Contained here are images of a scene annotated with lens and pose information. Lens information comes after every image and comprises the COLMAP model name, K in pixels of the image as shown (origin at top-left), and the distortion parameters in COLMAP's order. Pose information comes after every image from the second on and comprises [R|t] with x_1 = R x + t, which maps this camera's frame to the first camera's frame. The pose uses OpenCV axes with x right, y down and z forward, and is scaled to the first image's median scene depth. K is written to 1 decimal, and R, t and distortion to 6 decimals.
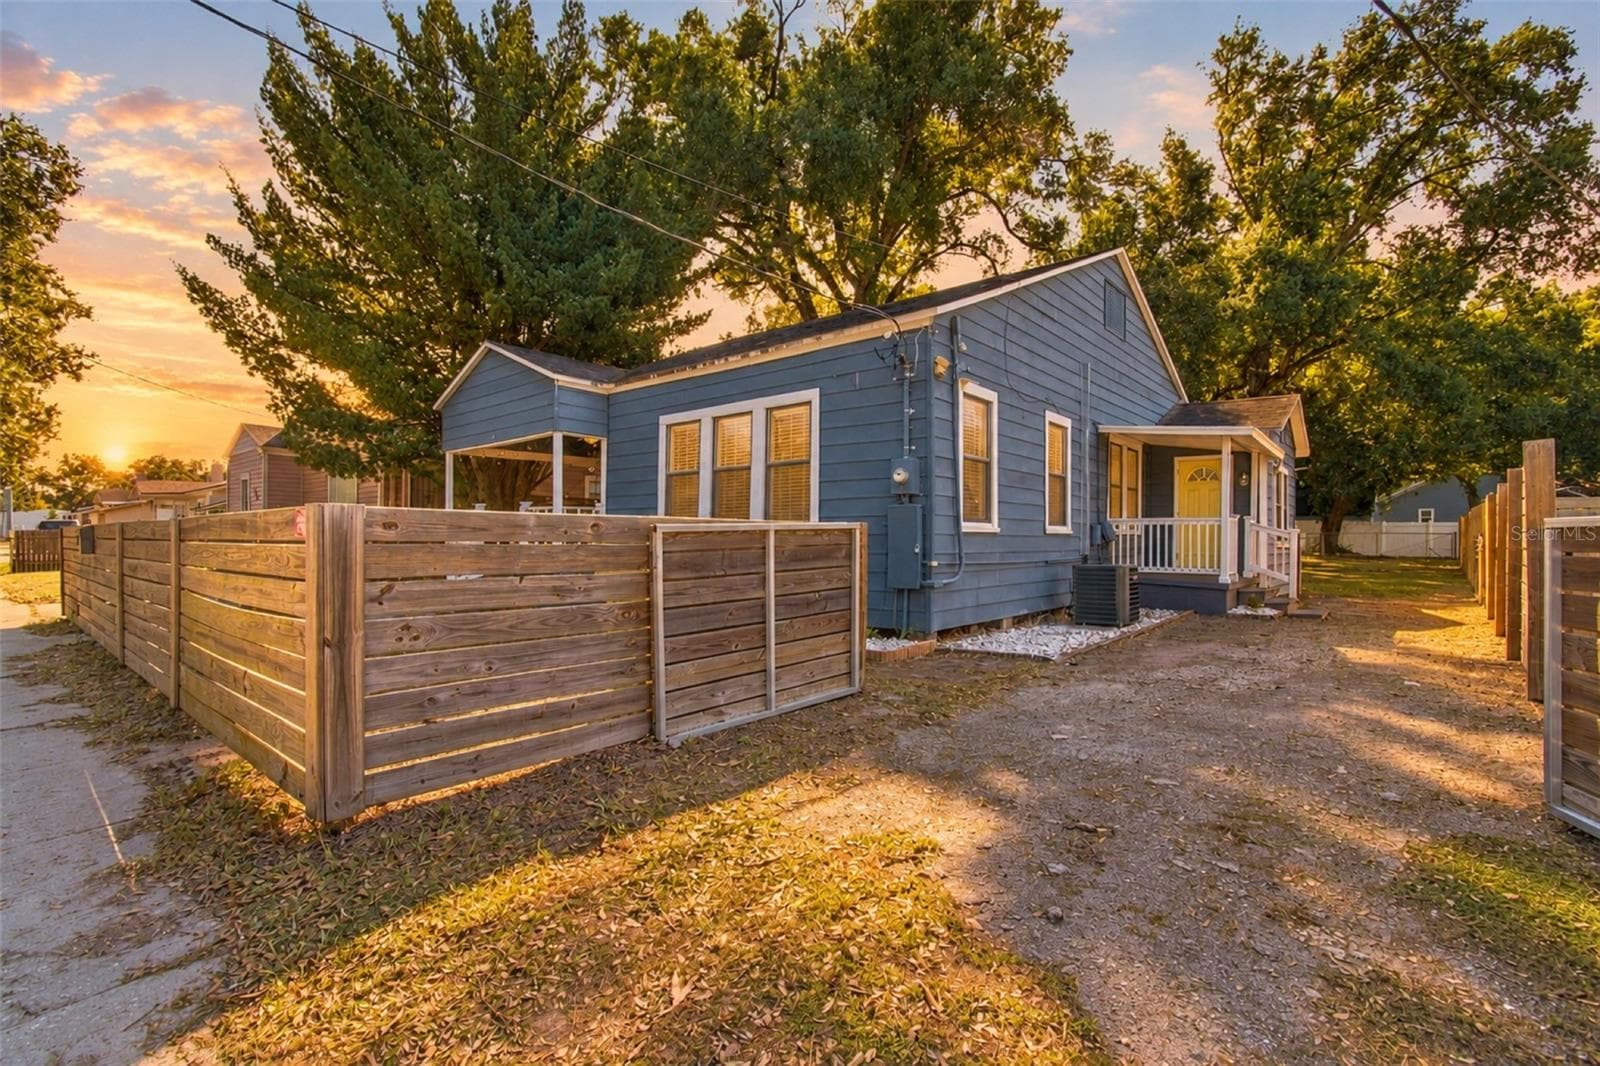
lens RADIAL K [[707.7, 0, 794.6], [0, 707.7, 540.4], [0, 0, 1]] dist [0.000517, -0.007191]
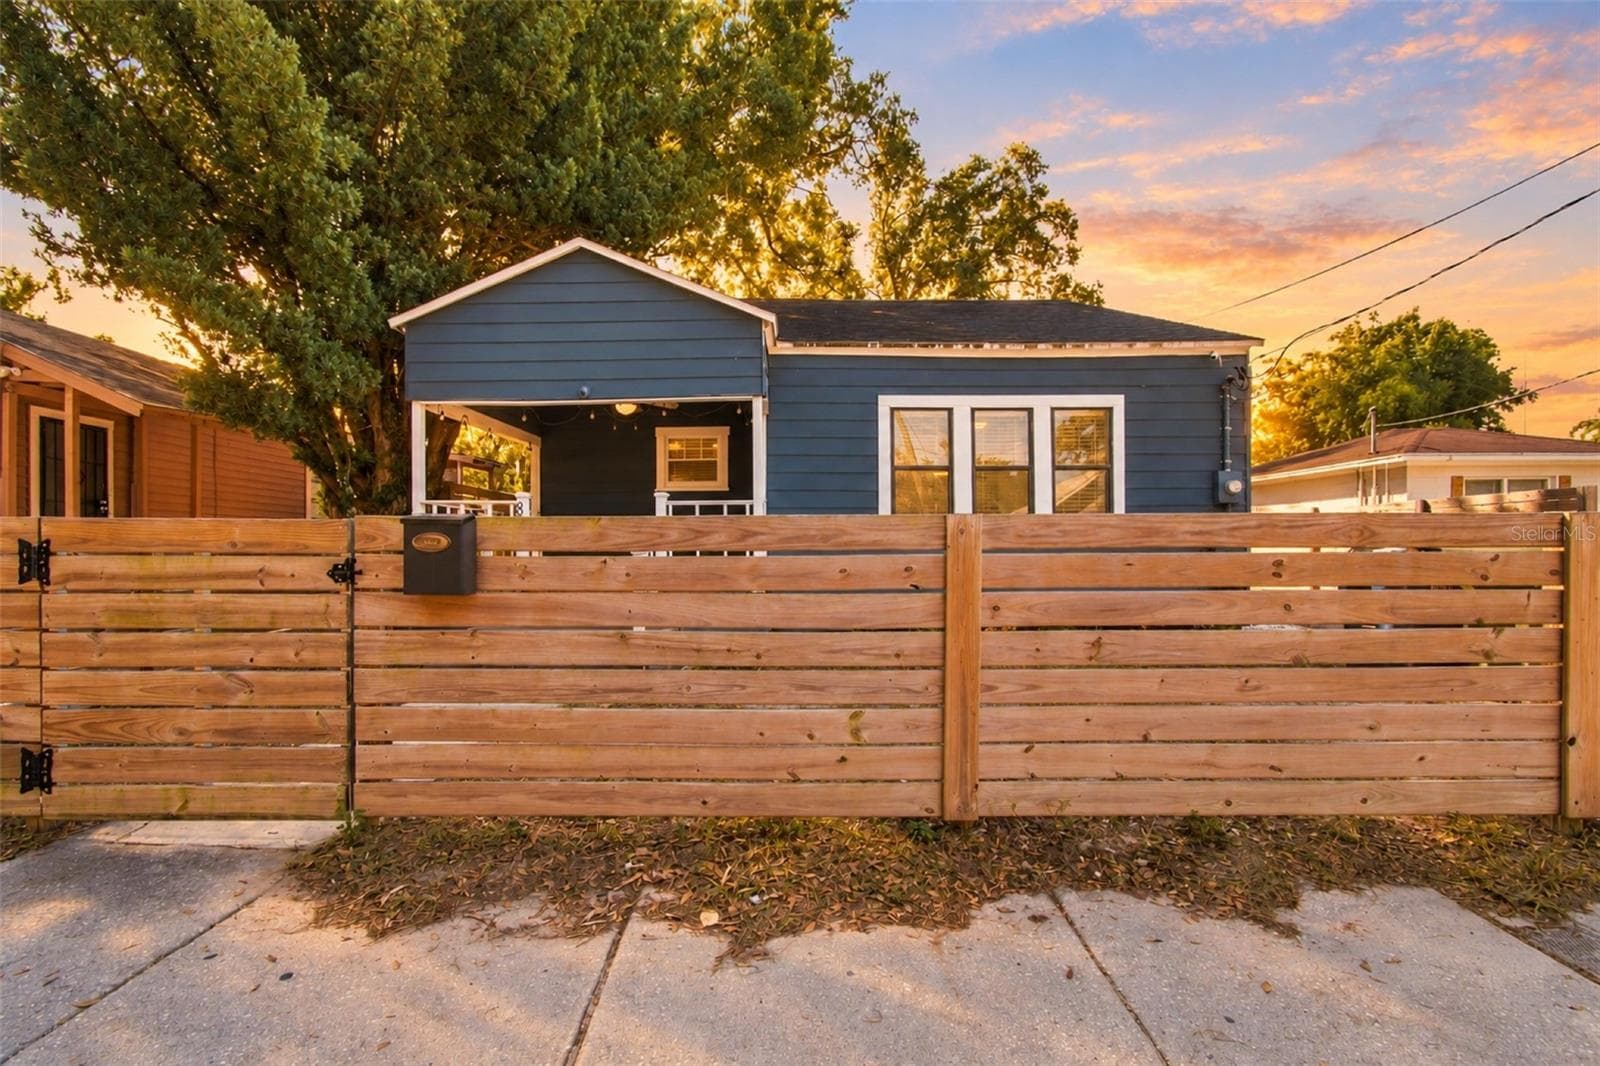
lens RADIAL K [[725.5, 0, 803.5], [0, 725.5, 545.9], [0, 0, 1]] dist [-0.024326, 0.000085]
pose [[0.756749, -0.000090, 0.653706, -0.702005], [0.003718, 0.999984, -0.004166, -0.001605], [-0.653695, 0.005583, 0.756737, 0.384191]]
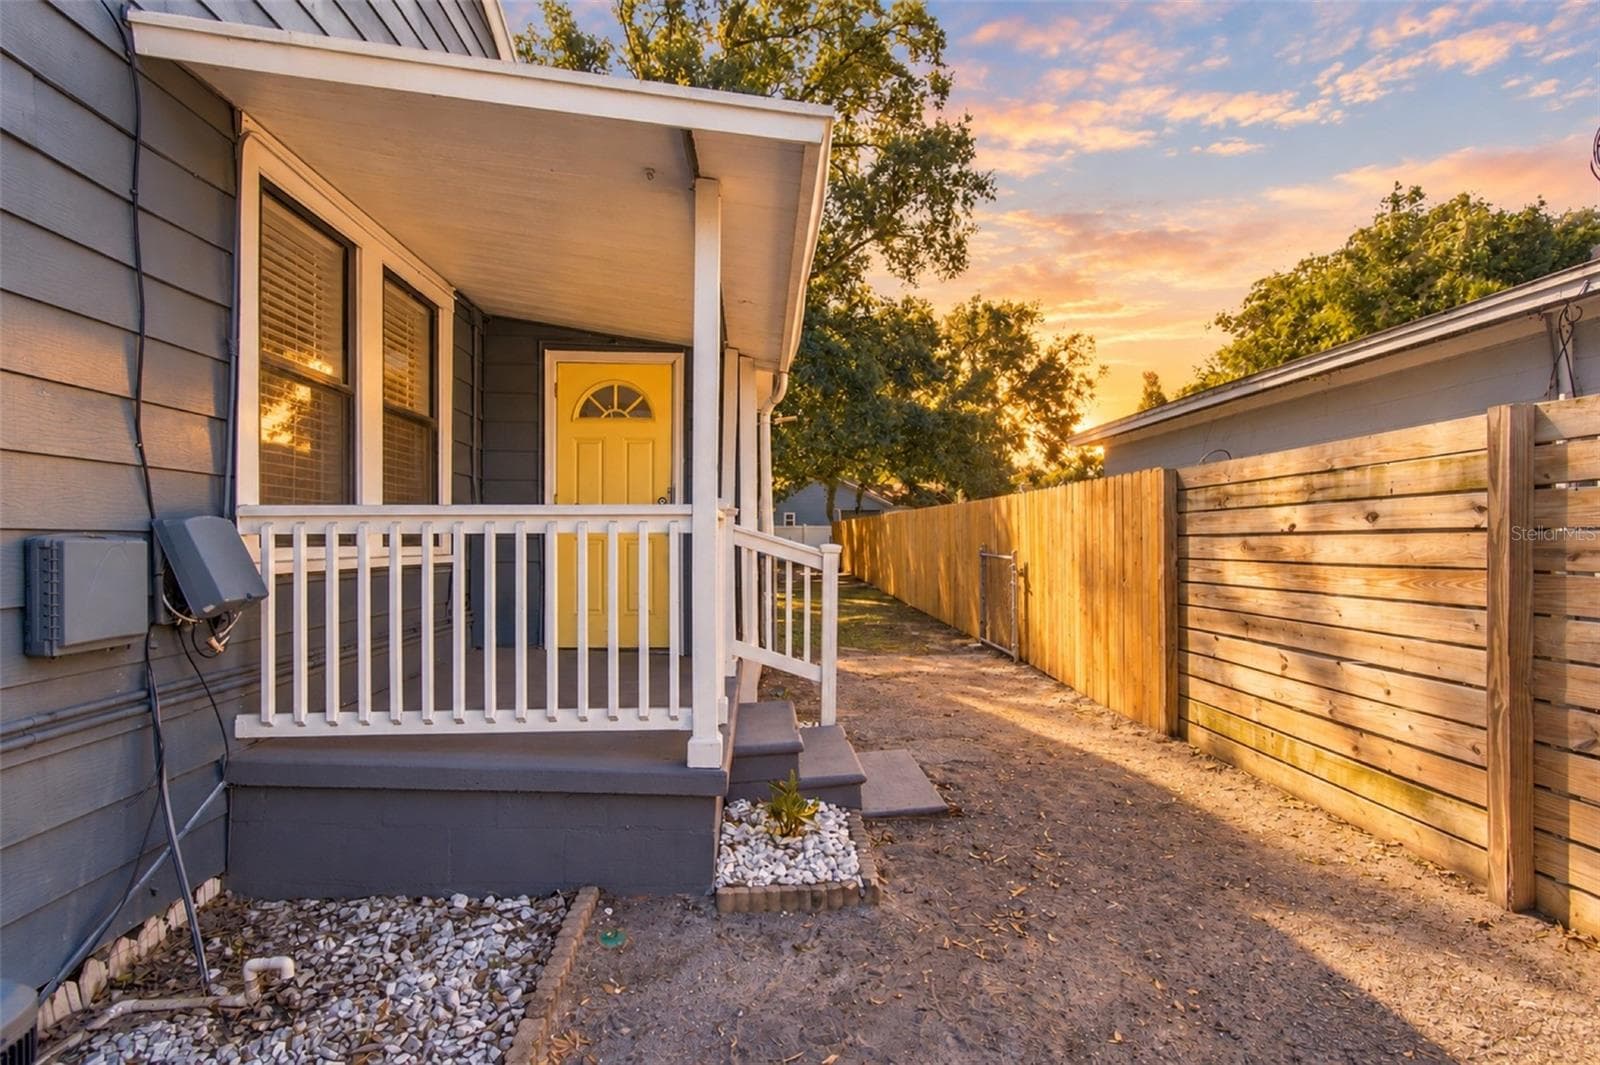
lens RADIAL K [[785.0, 0, 798.7], [0, 785.0, 543.3], [0, 0, 1]] dist [0.000775, 0.000132]
pose [[0.701053, 0.003215, 0.713102, 0.393971], [-0.002454, 0.999995, -0.002096, -0.018666], [-0.713105, -0.000280, 0.701057, 0.730153]]
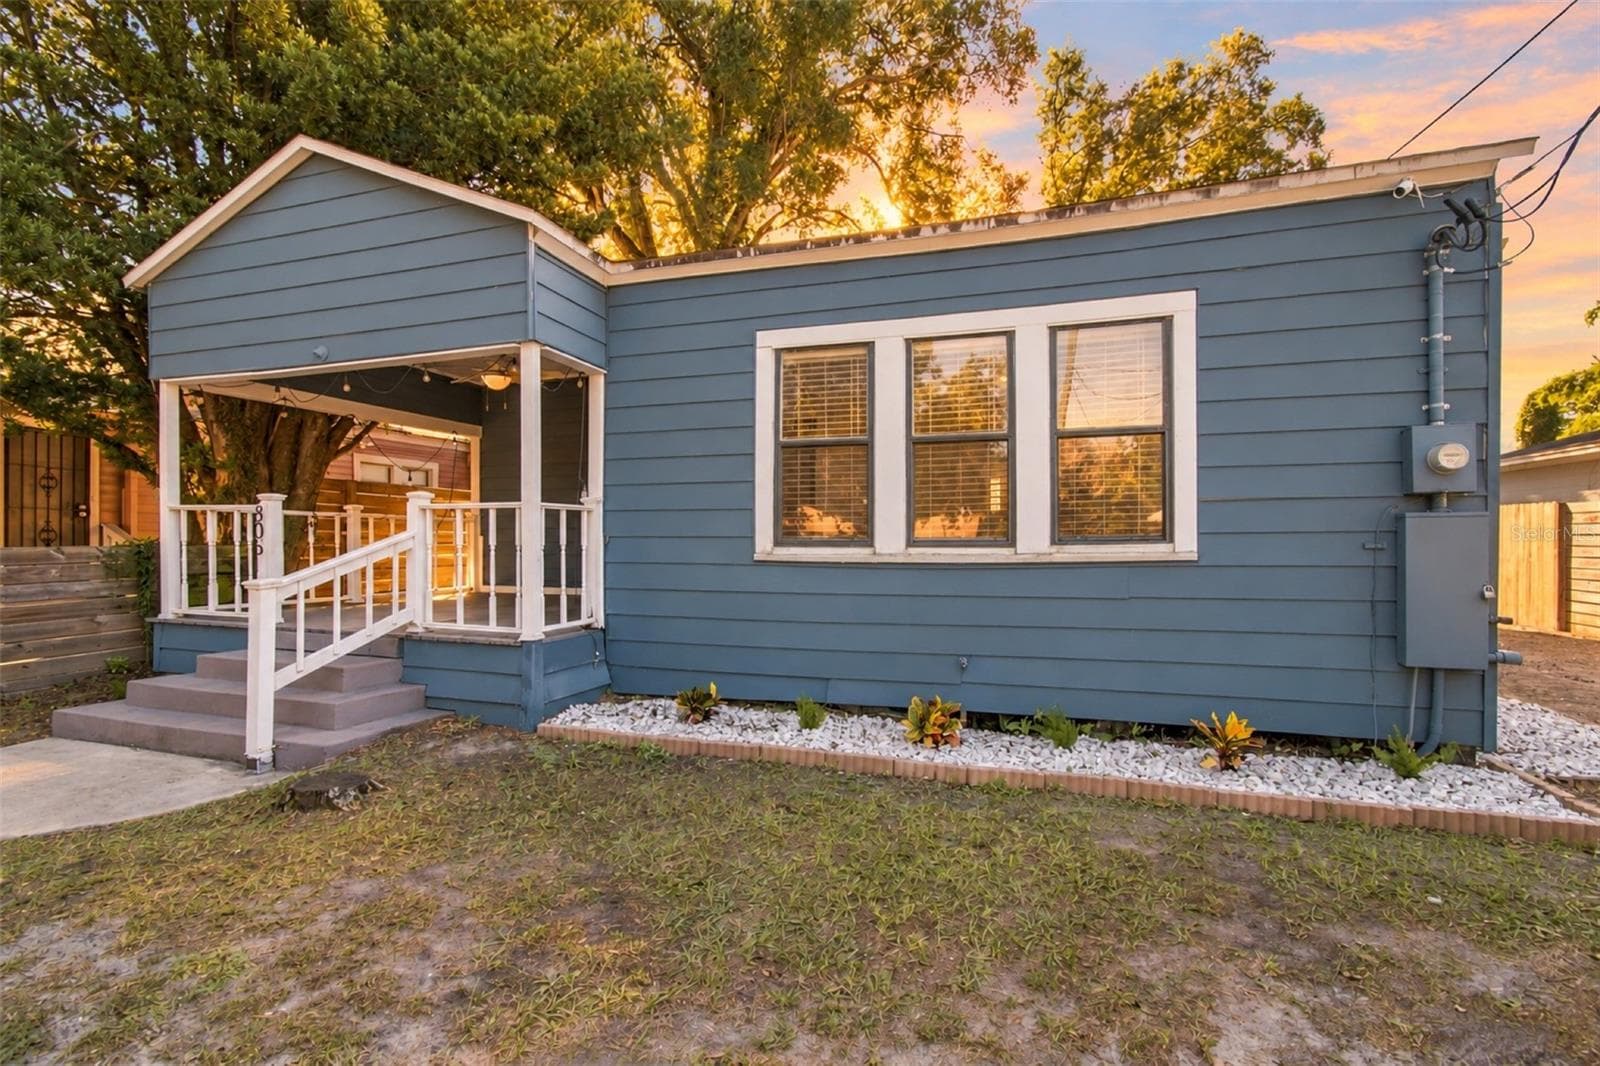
lens RADIAL K [[716.1, 0, 795.6], [0, 716.1, 528.5], [0, 0, 1]] dist [0.000879, 0.000276]
pose [[0.921261, 0.006316, 0.388893, -0.322733], [-0.001277, 0.999912, -0.013214, -0.023760], [-0.388942, 0.011677, 0.921188, 0.455473]]
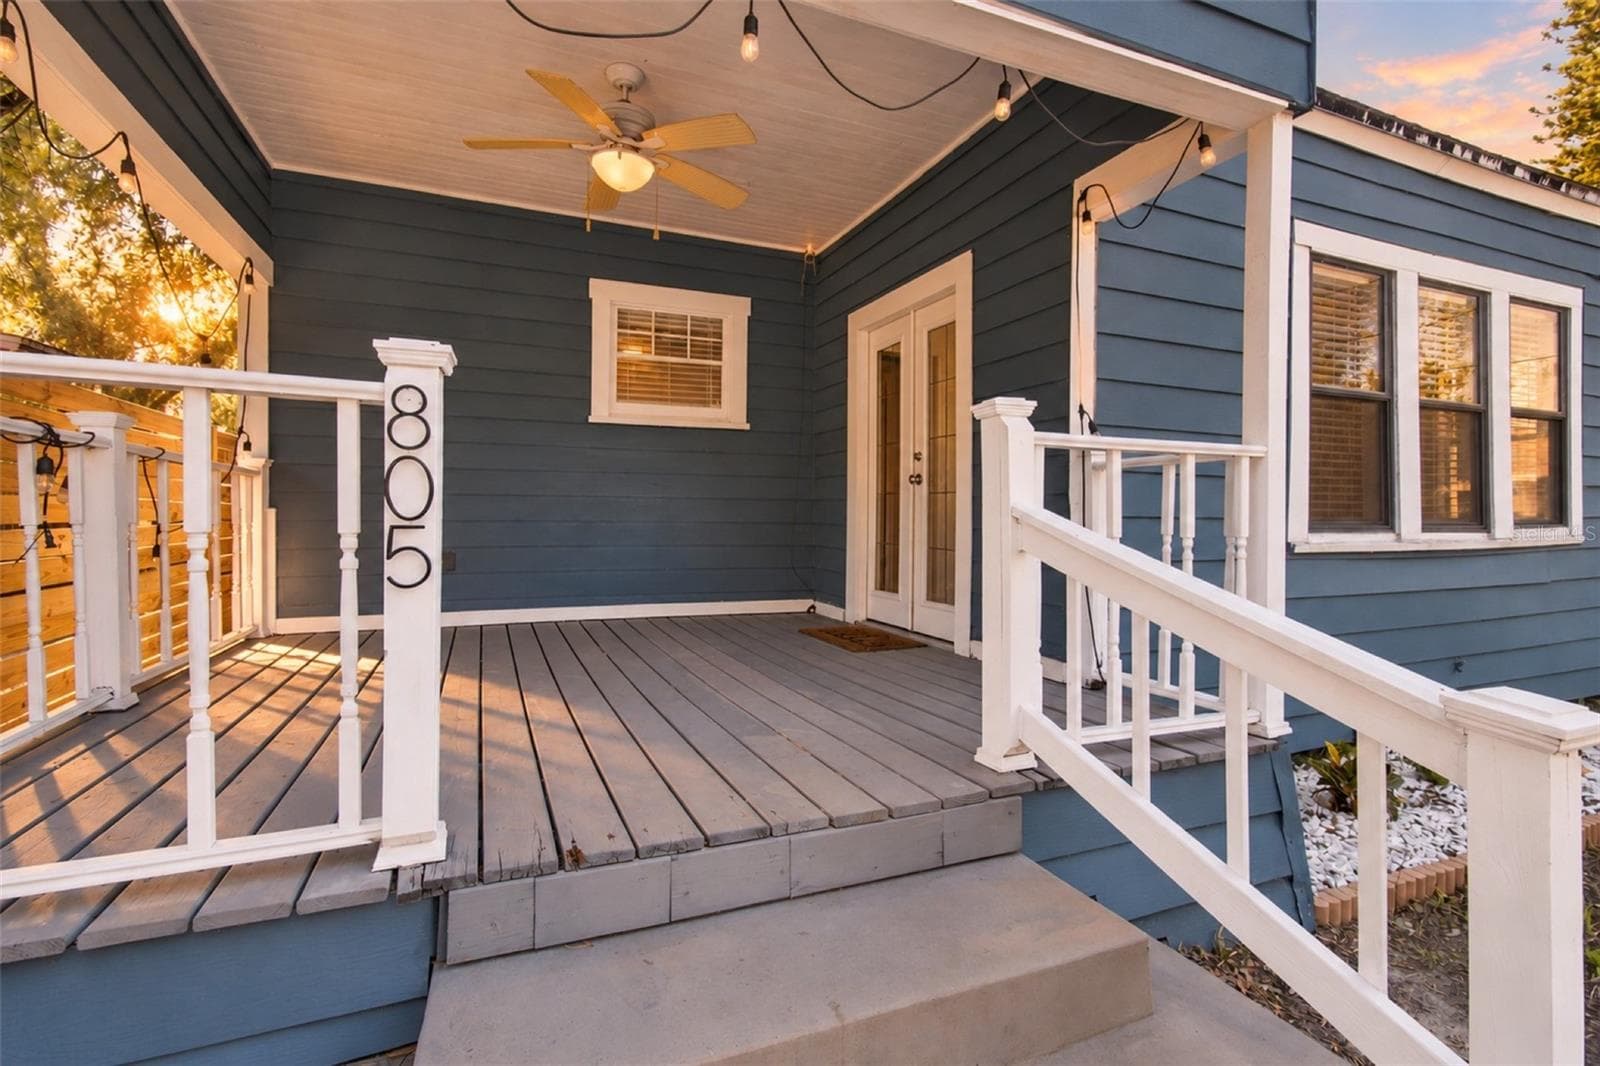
lens RADIAL K [[719.5, 0, 800.9], [0, 719.5, 538.2], [0, 0, 1]] dist [0.004076, 0.000517]
pose [[0.442734, -0.019194, 0.896448, -0.549203], [-0.005139, 0.999700, 0.023943, -0.022286], [-0.896638, -0.015207, 0.442503, 0.938471]]
